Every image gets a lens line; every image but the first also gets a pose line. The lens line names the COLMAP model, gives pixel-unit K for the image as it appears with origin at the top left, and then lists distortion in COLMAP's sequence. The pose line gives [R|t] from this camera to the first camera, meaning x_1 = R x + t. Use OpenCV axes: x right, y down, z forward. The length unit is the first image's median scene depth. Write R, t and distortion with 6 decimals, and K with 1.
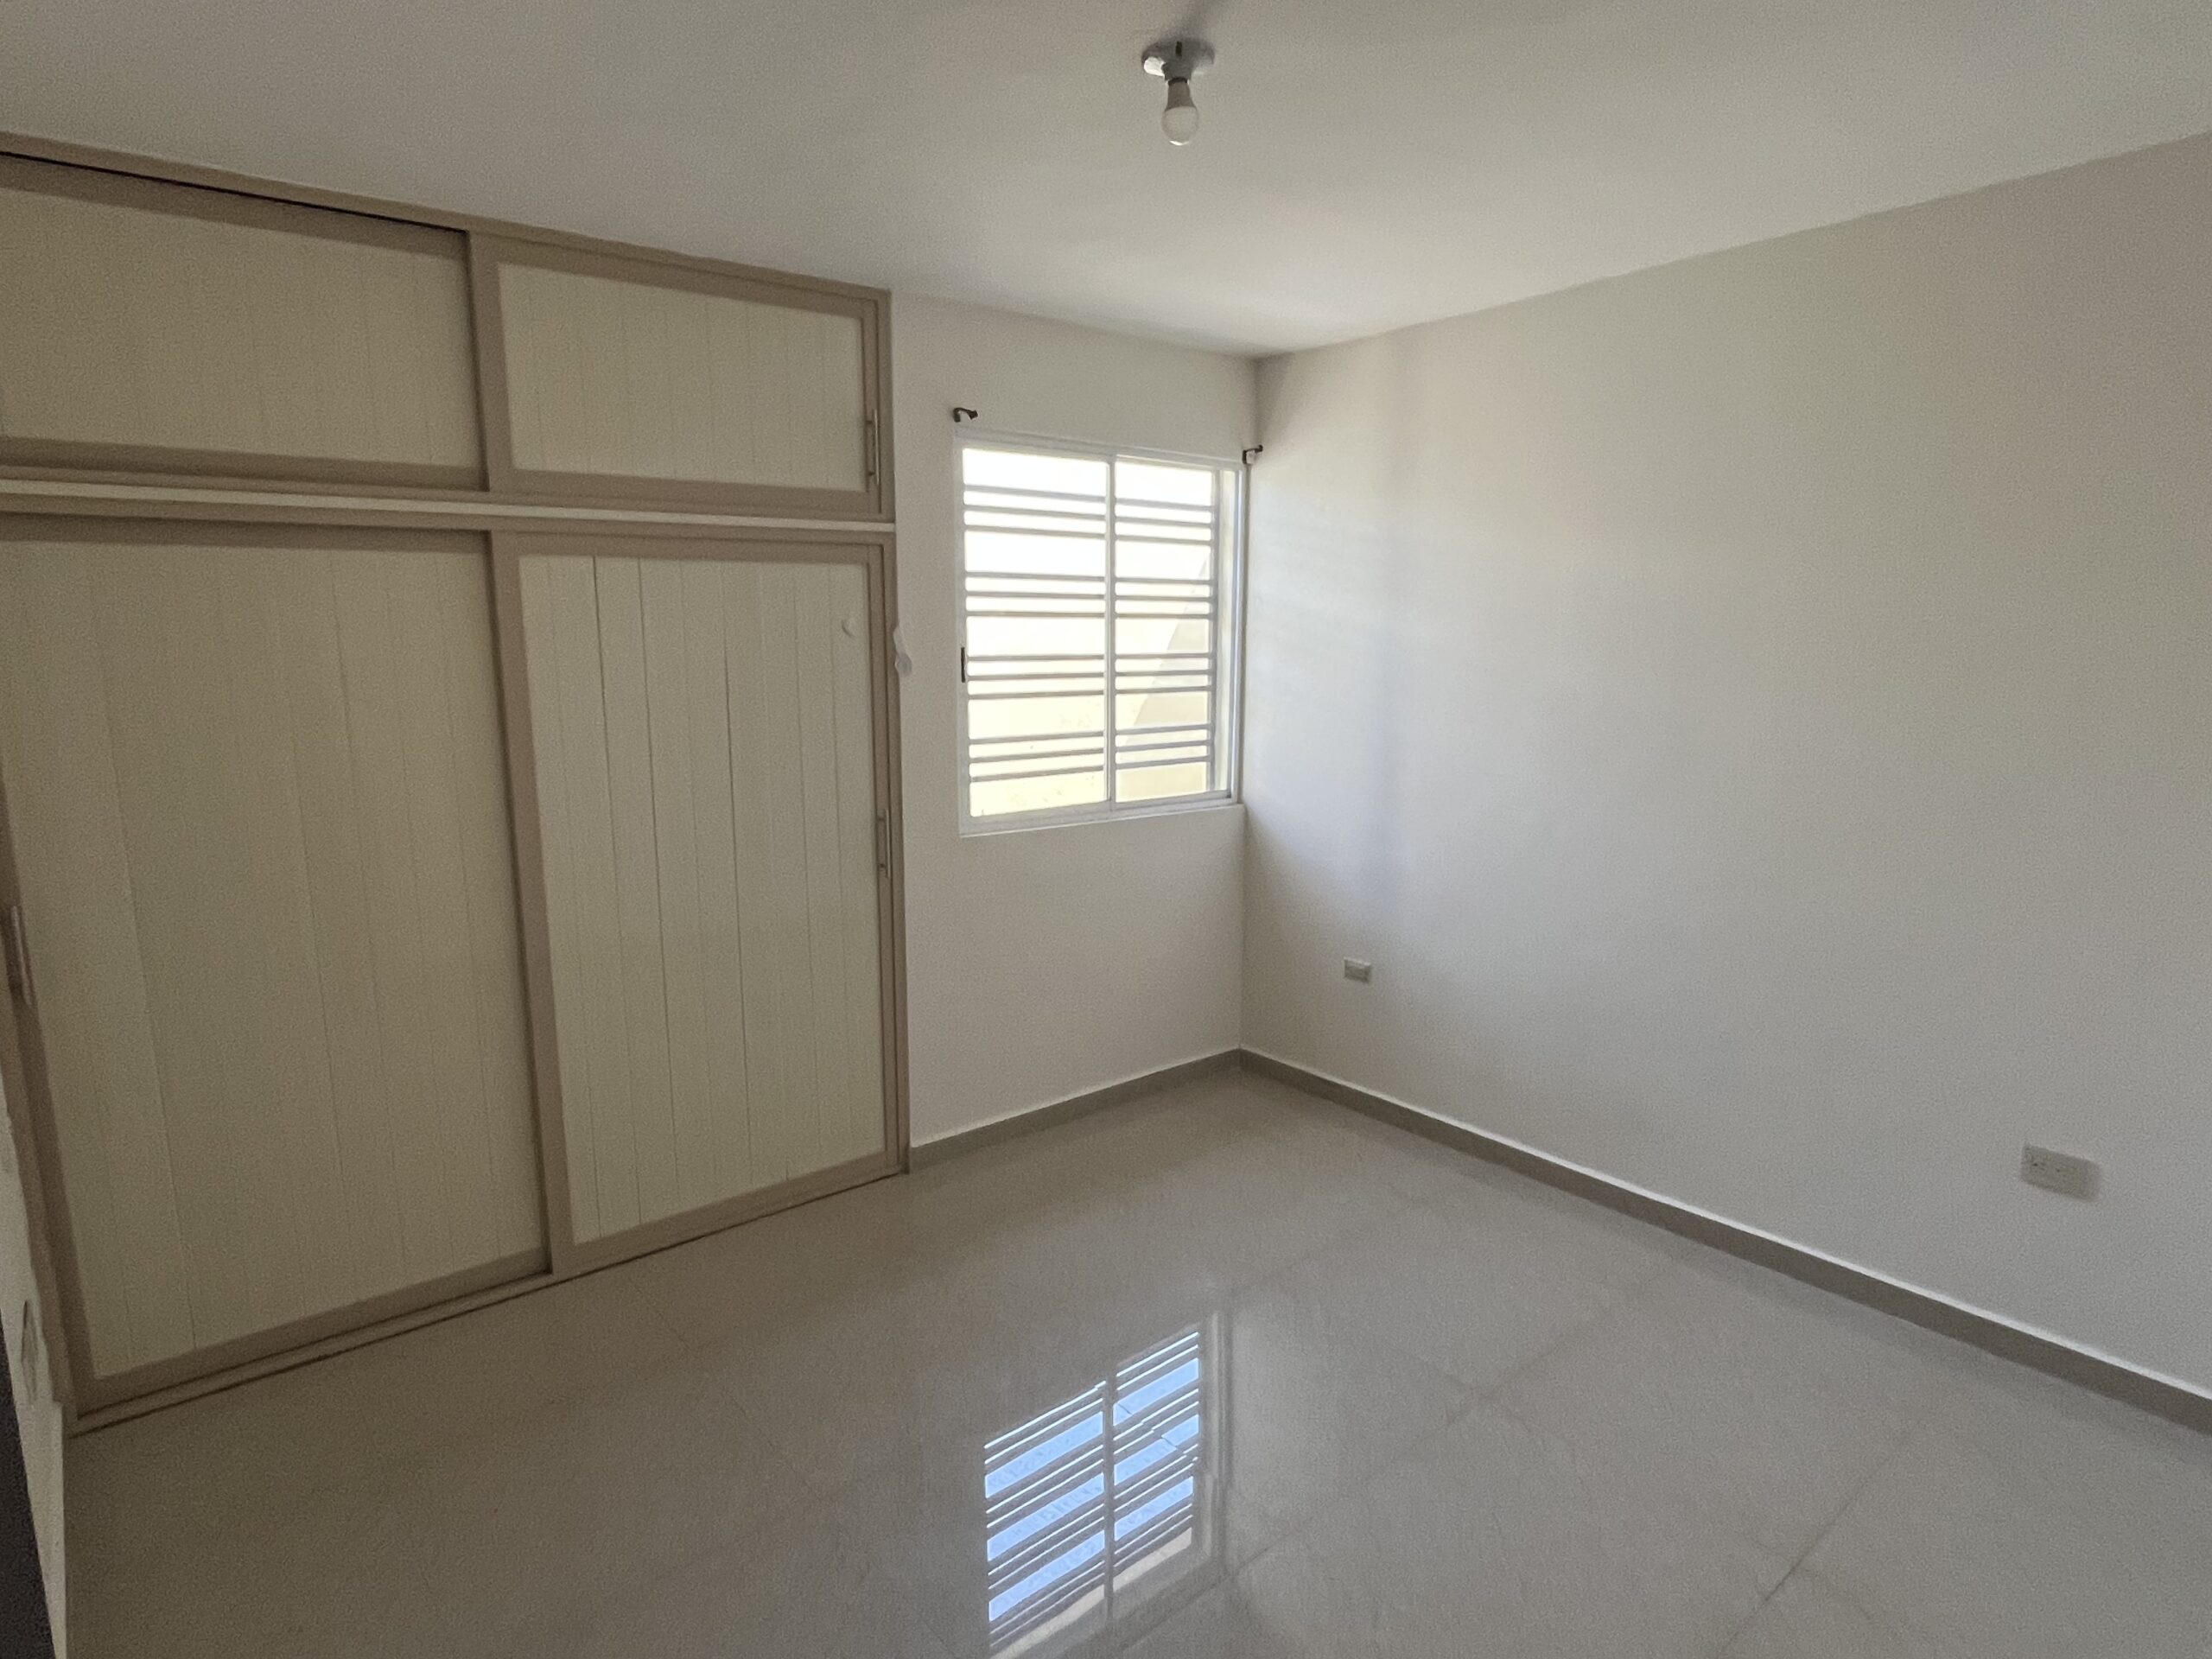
lens RADIAL K [[1235.8, 0, 1096.5], [0, 1235.8, 823.5], [0, 0, 1]] dist [-0.030468, -0.000957]
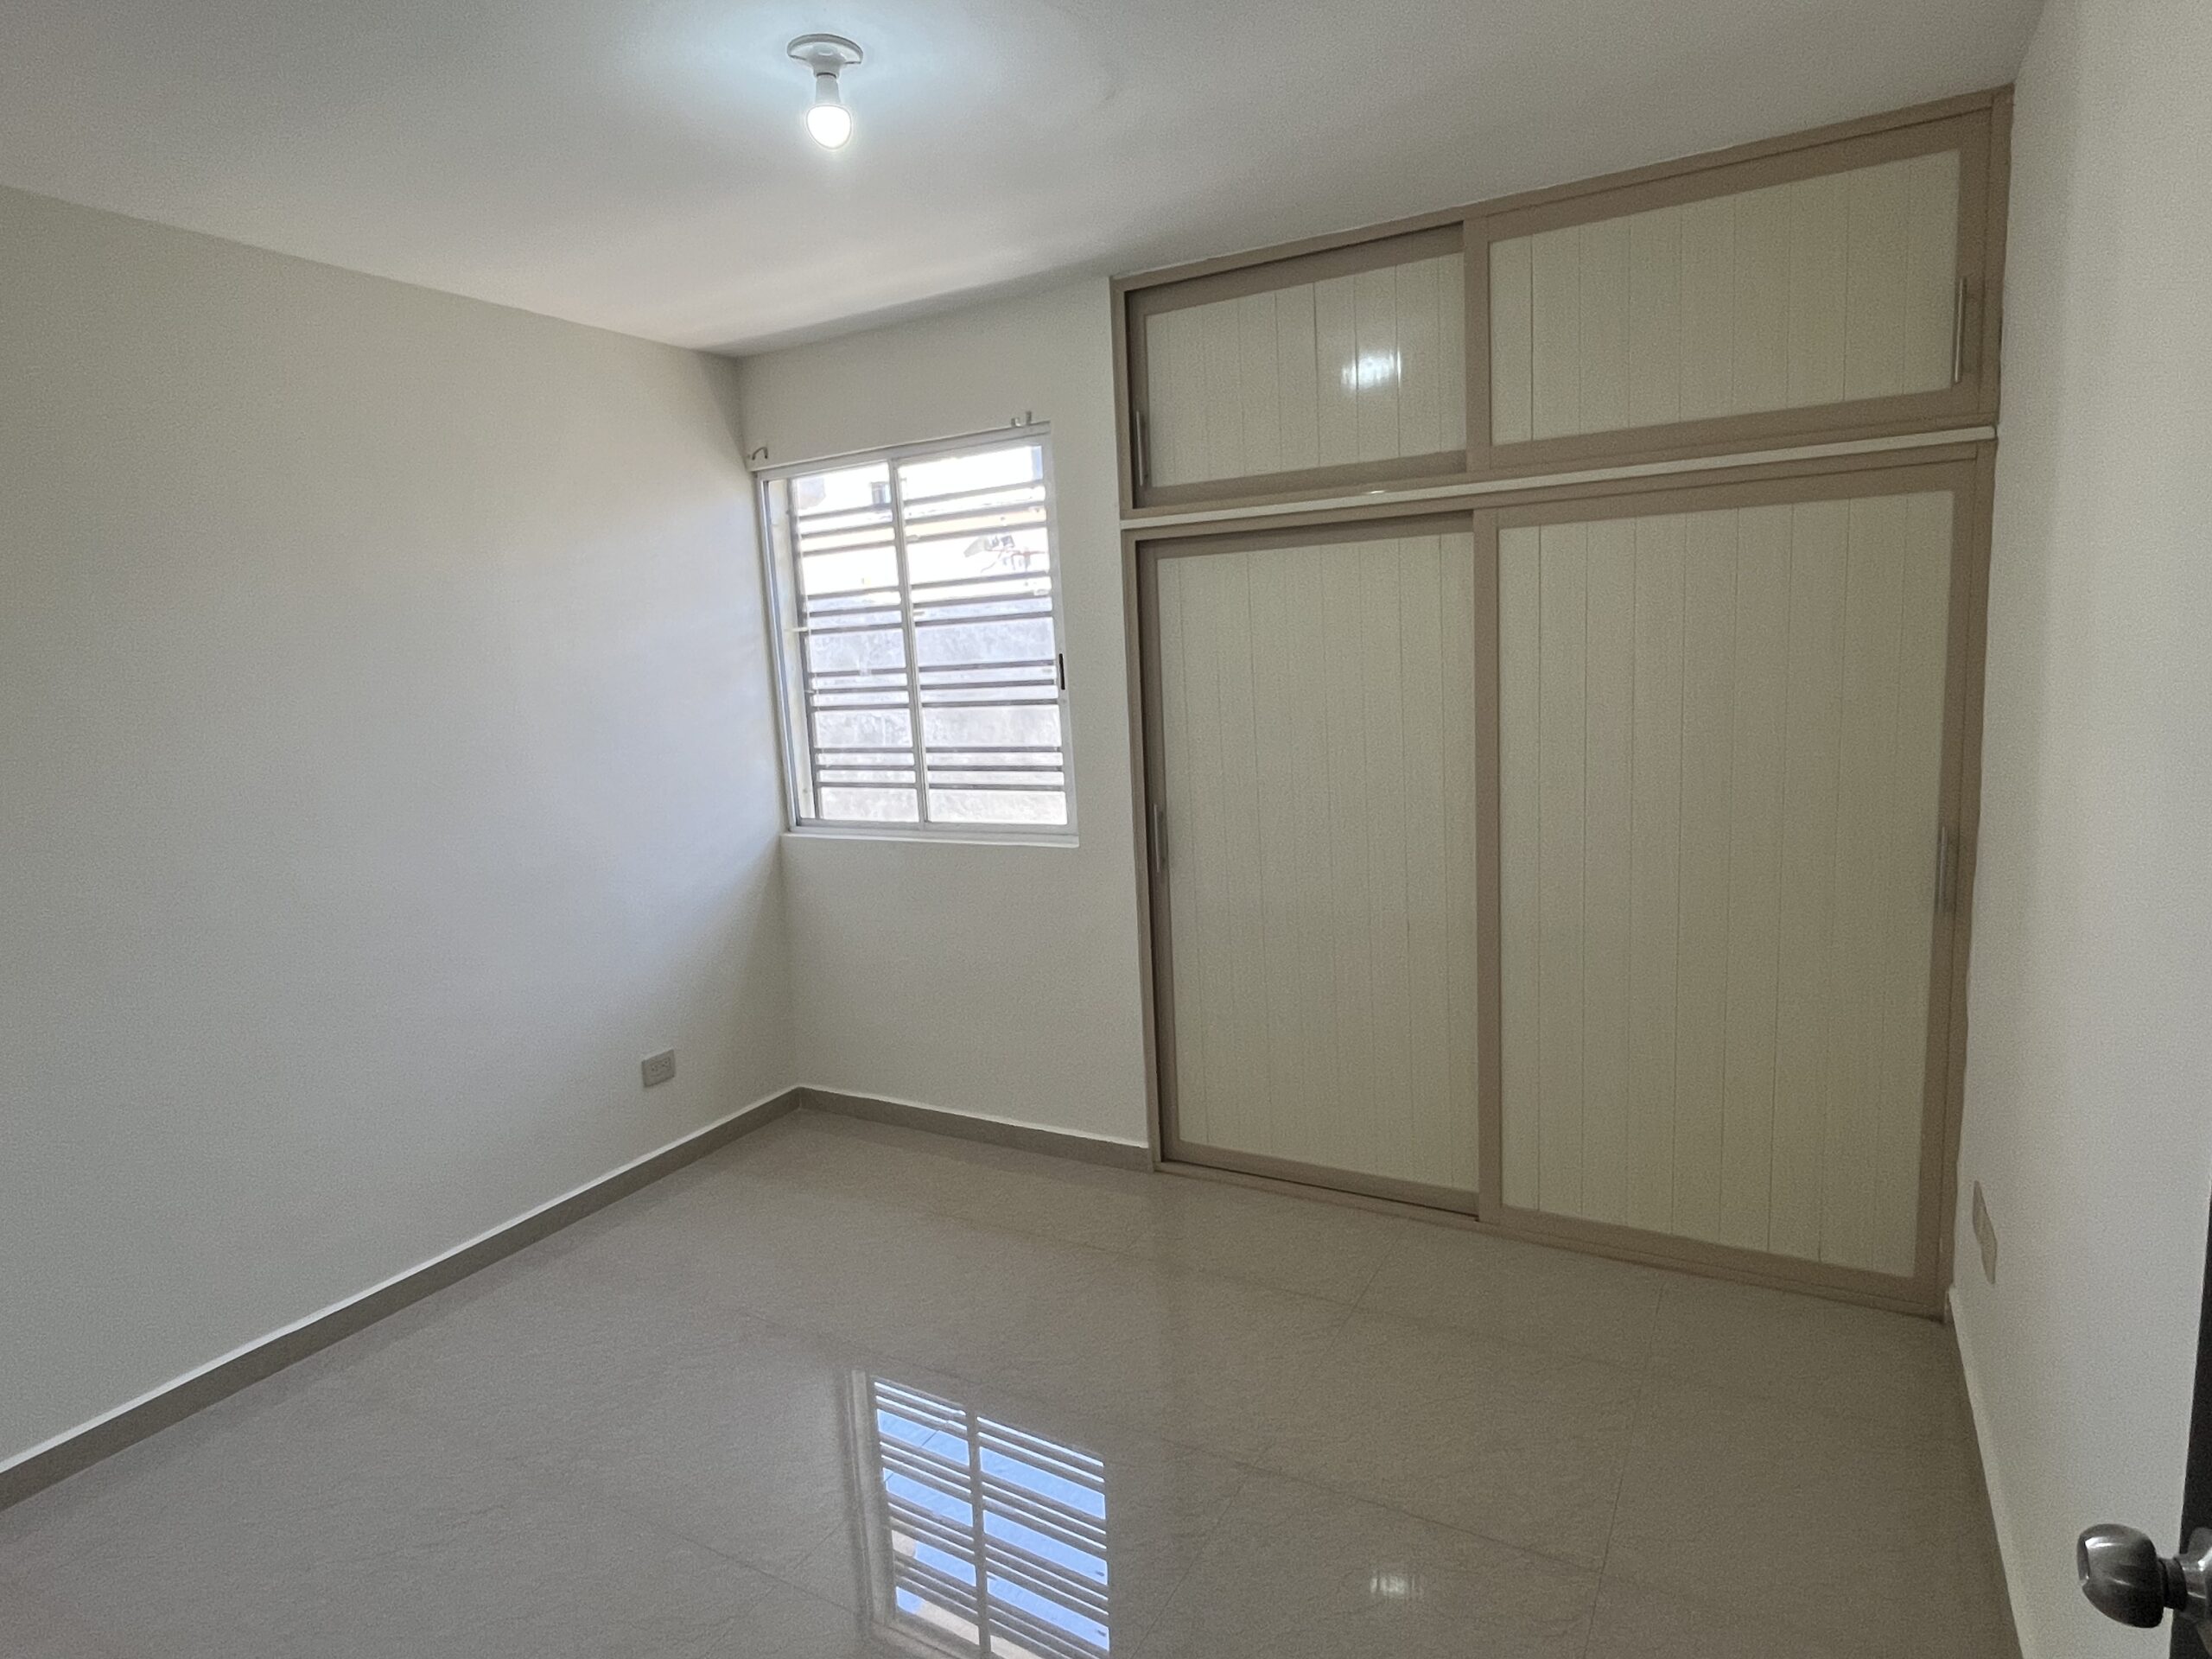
lens RADIAL K [[1235.8, 0, 1114.3], [0, 1235.8, 831.2], [0, 0, 1]] dist [-0.030468, -0.000957]
pose [[0.290784, 0.141980, -0.946196, 0.883343], [-0.091122, 0.988543, 0.120331, -0.127353], [0.952440, 0.051229, 0.300391, 0.789750]]
